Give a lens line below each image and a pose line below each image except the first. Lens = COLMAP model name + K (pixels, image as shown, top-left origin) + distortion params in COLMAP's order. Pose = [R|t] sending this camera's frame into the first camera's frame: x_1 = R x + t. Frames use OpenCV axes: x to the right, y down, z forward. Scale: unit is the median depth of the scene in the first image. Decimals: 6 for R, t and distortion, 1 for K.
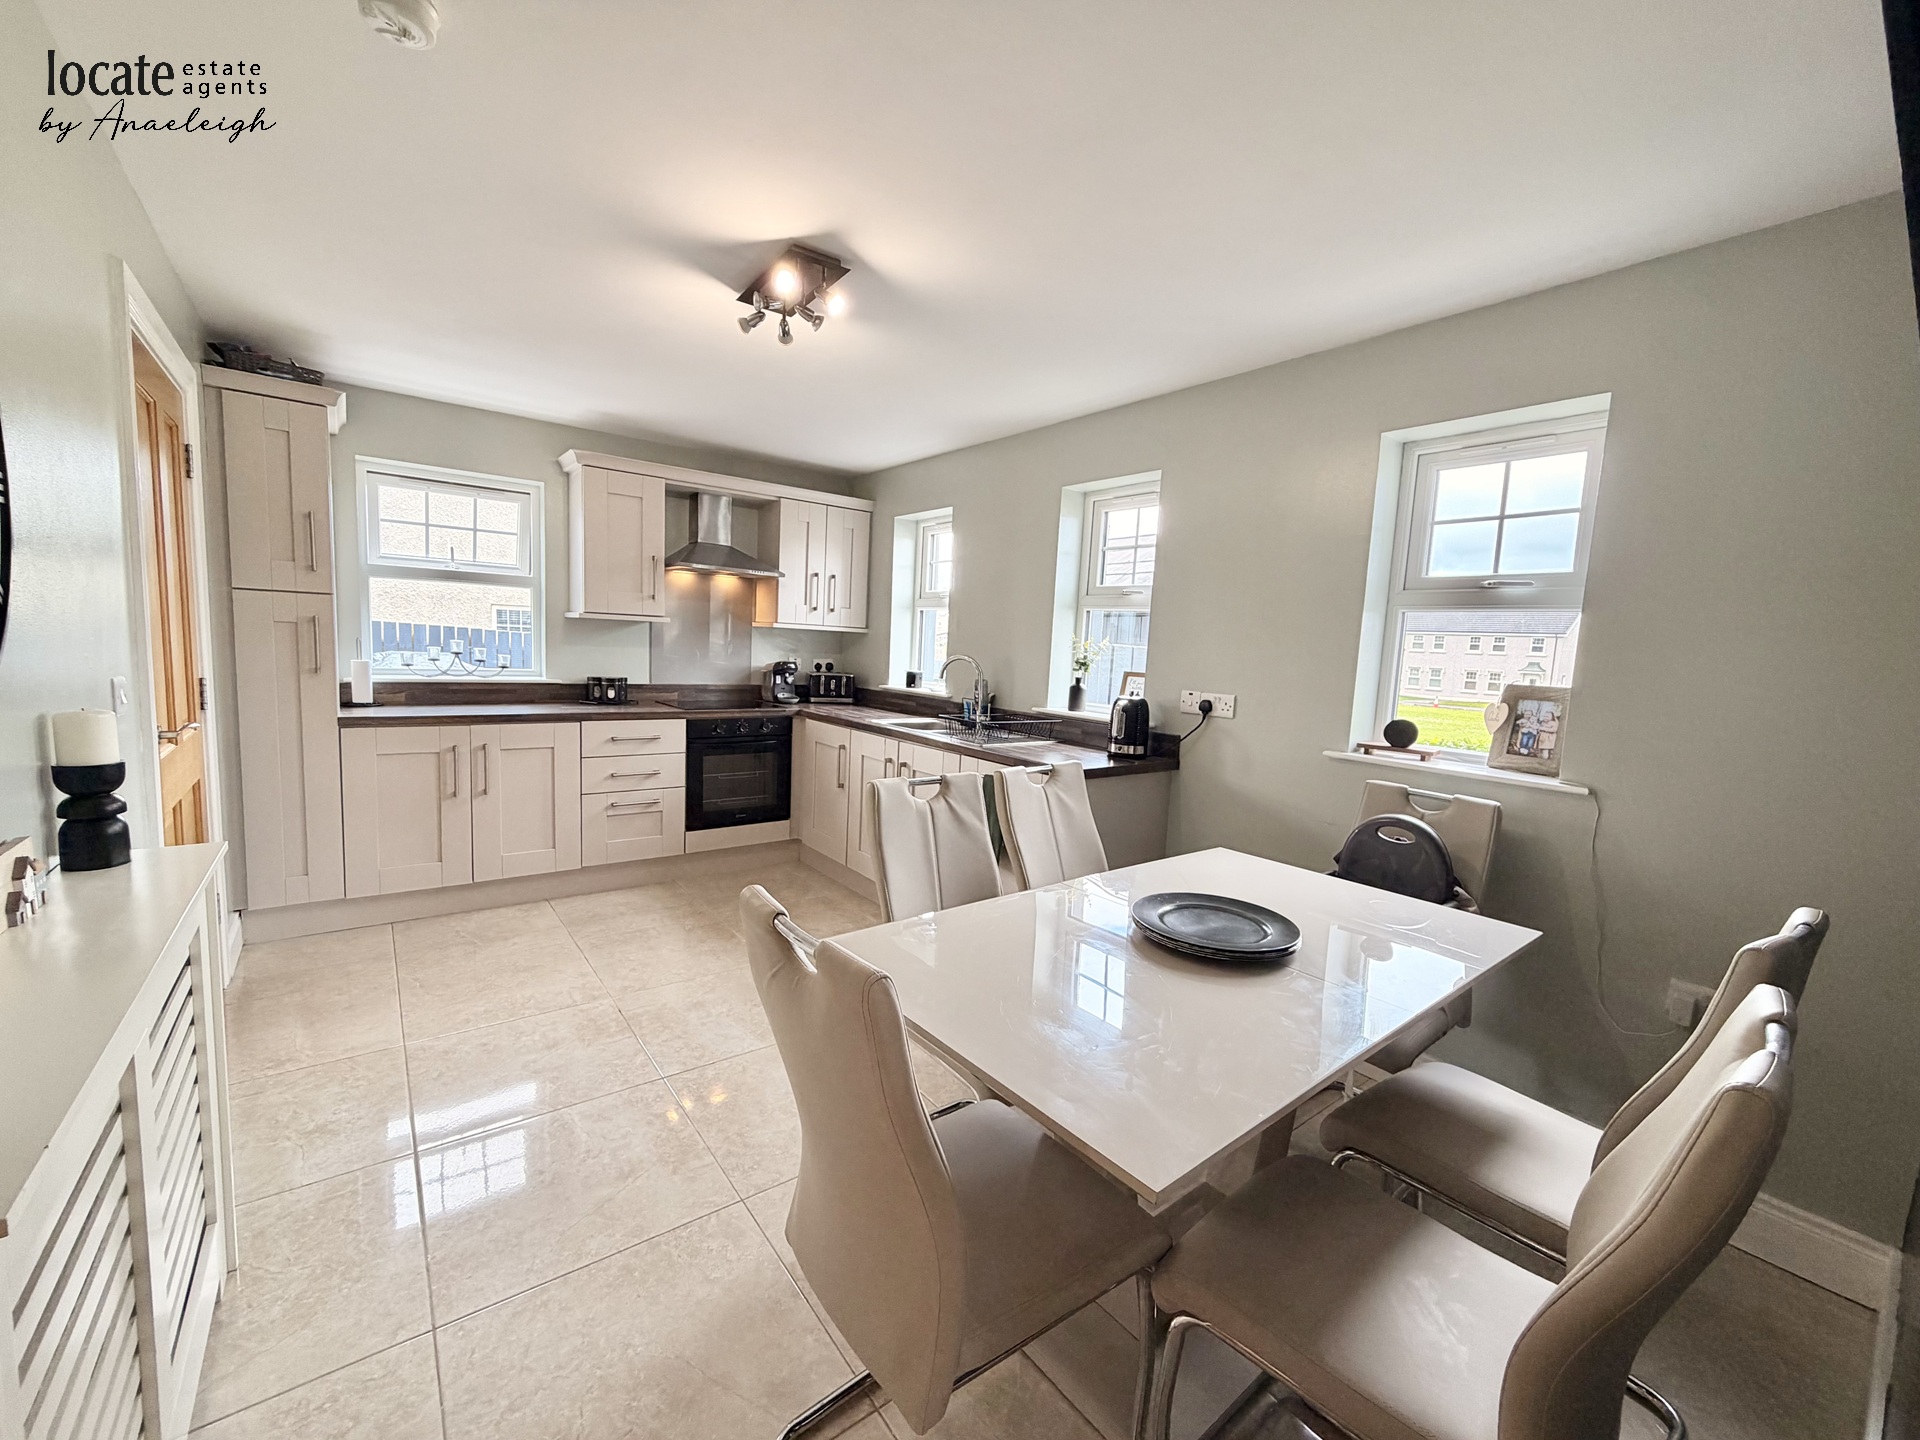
lens RADIAL K [[766.2, 0, 960.6], [0, 766.2, 715.2], [0, 0, 1]] dist [-0.001551, 0.000307]
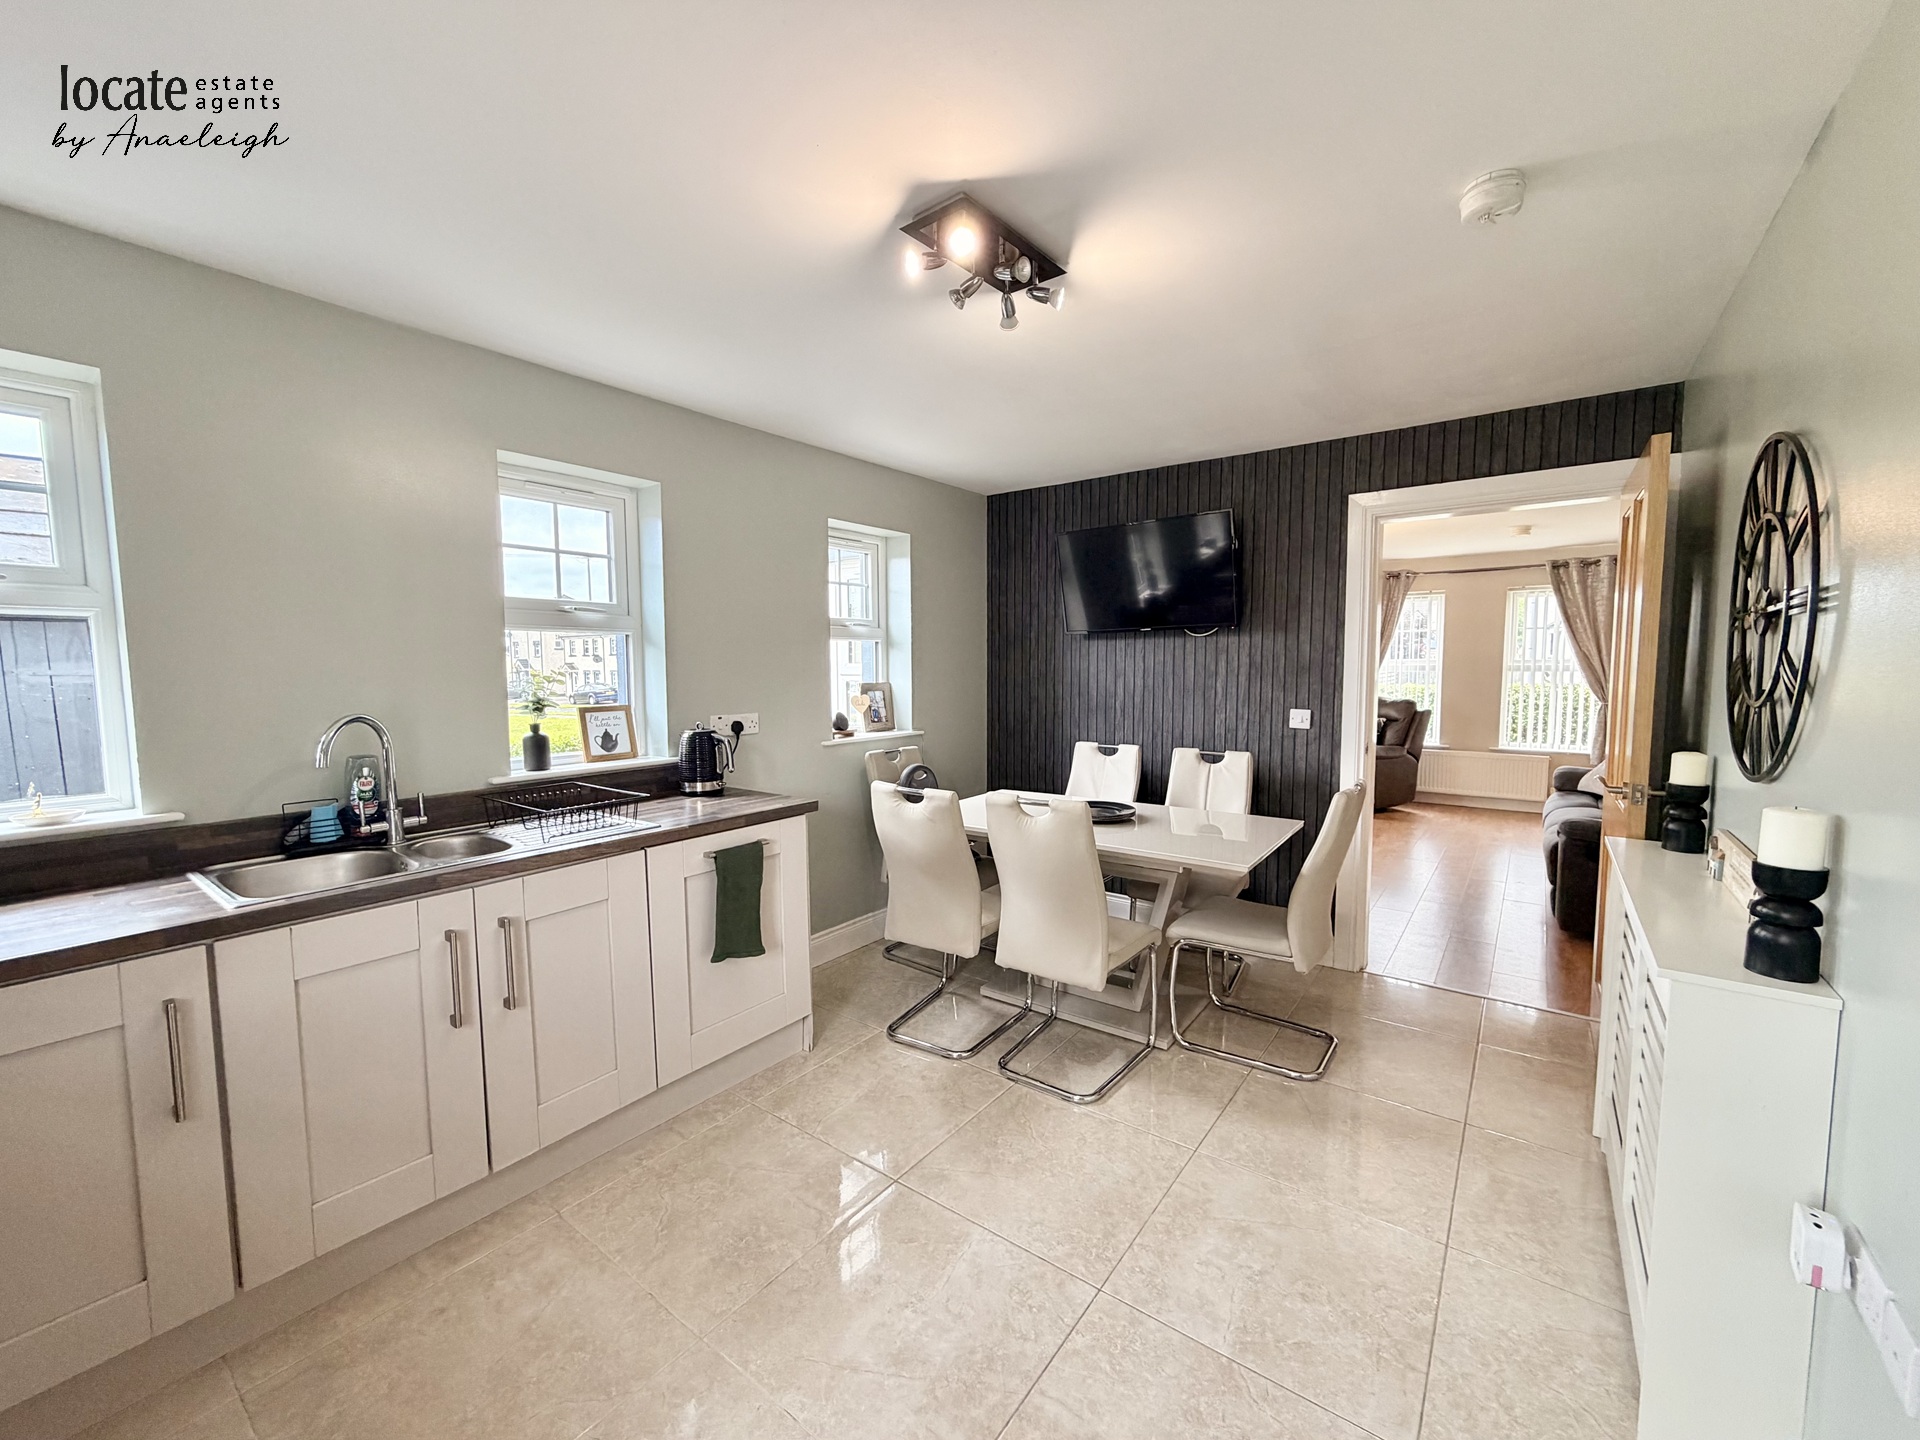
lens RADIAL K [[766.2, 0, 957.4], [0, 766.2, 724.2], [0, 0, 1]] dist [-0.001551, 0.000307]
pose [[-0.264477, -0.109767, 0.958125, -0.744027], [0.098114, 0.985284, 0.139962, -0.128566], [-0.959388, 0.131022, -0.249815, 0.931016]]
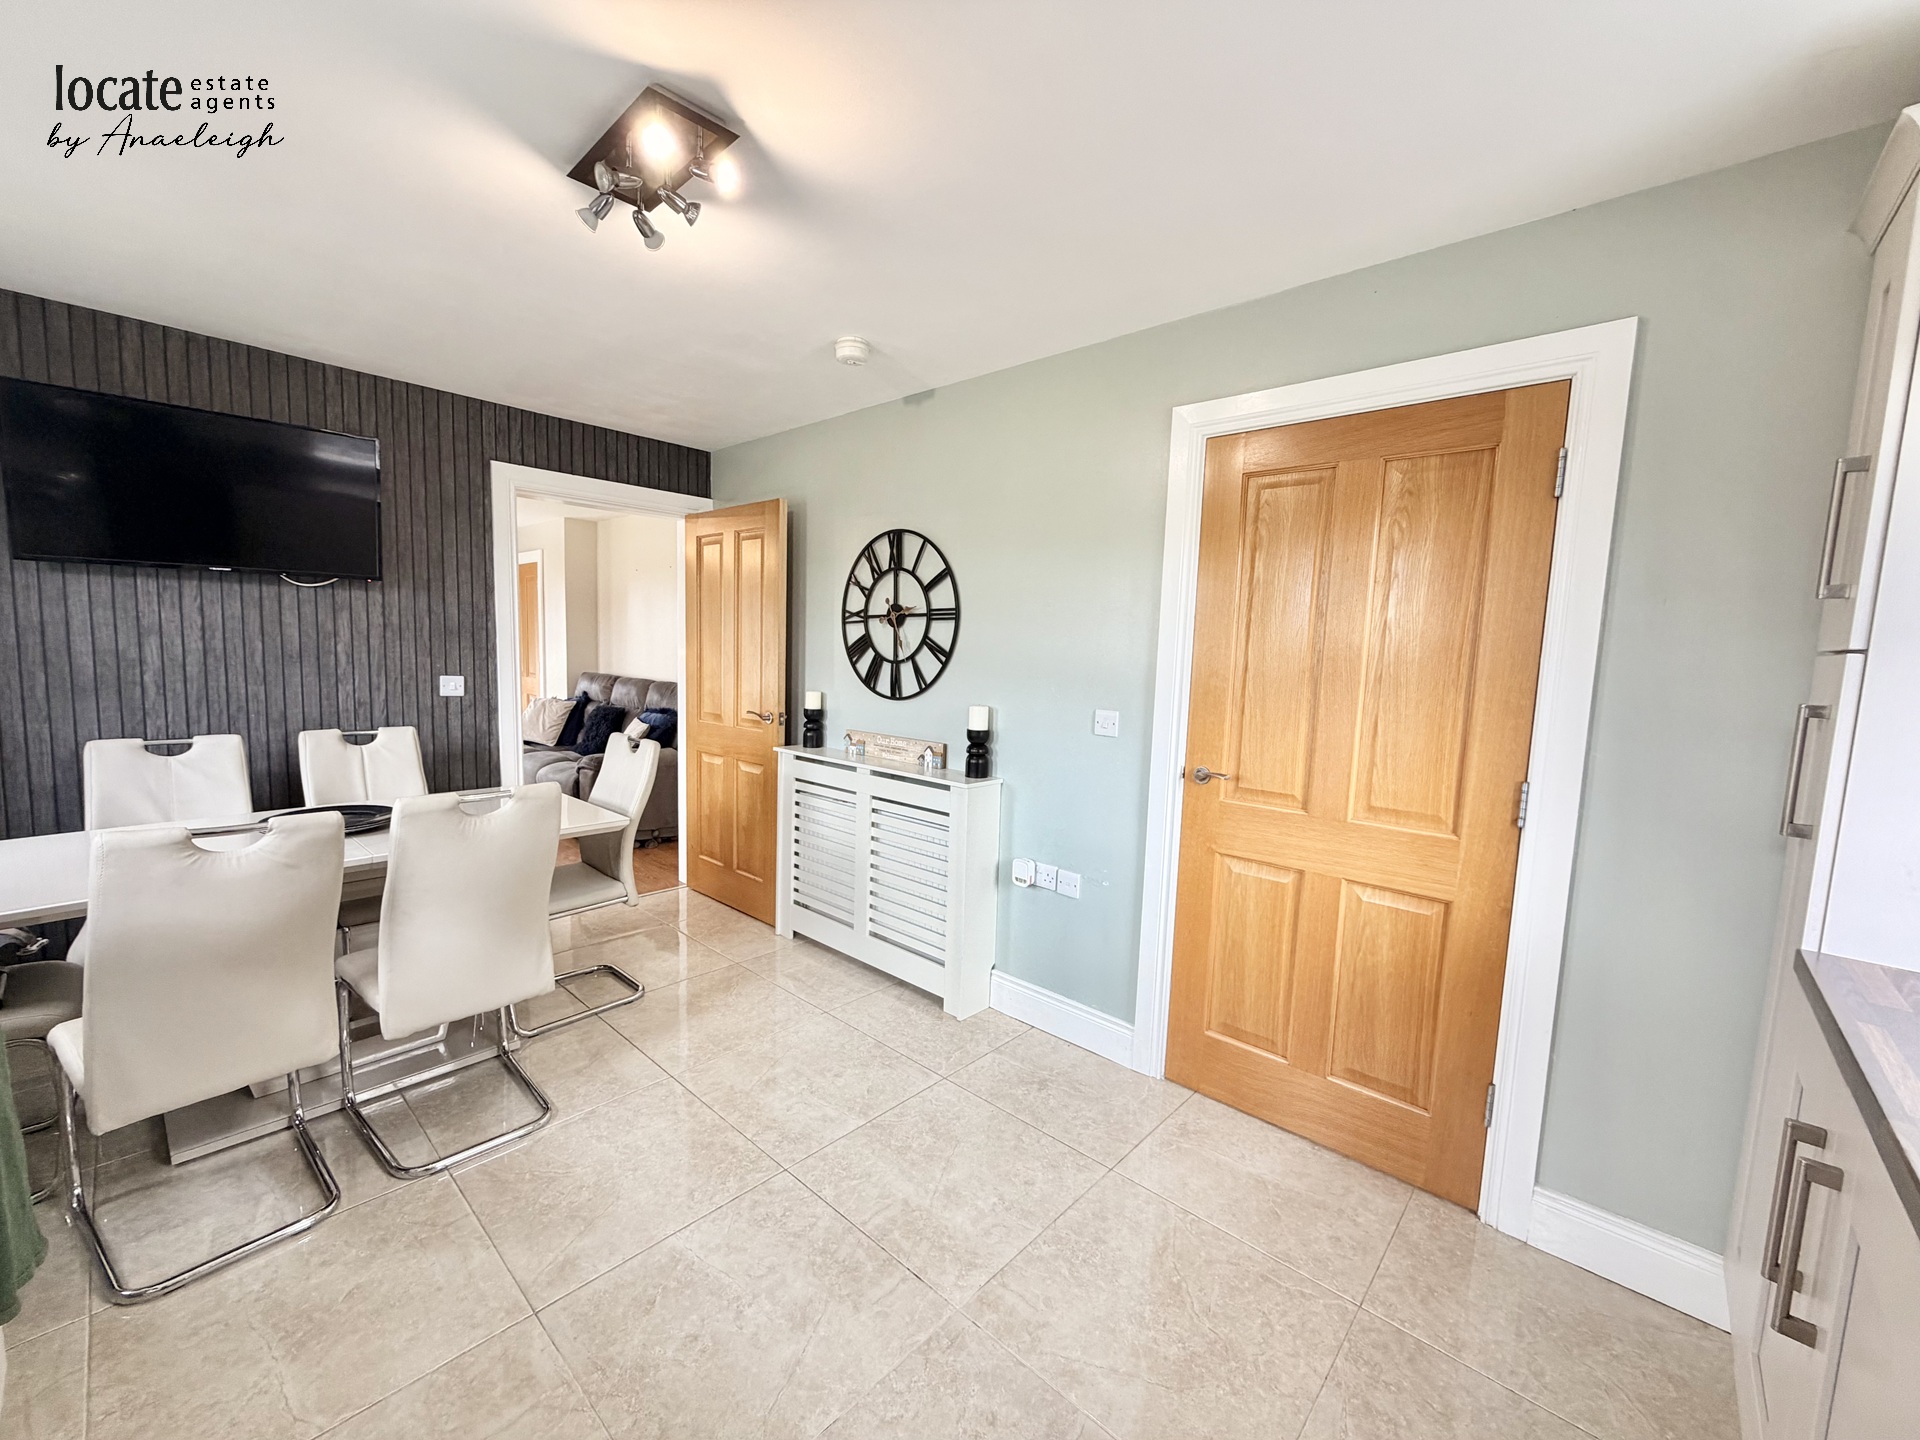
lens RADIAL K [[766.2, 0, 950.9], [0, 766.2, 726.3], [0, 0, 1]] dist [-0.001551, 0.000307]
pose [[-0.983096, -0.050653, -0.175948, -0.295480], [-0.085835, 0.976329, 0.198528, -0.144931], [0.161727, 0.210275, -0.964173, 1.311579]]
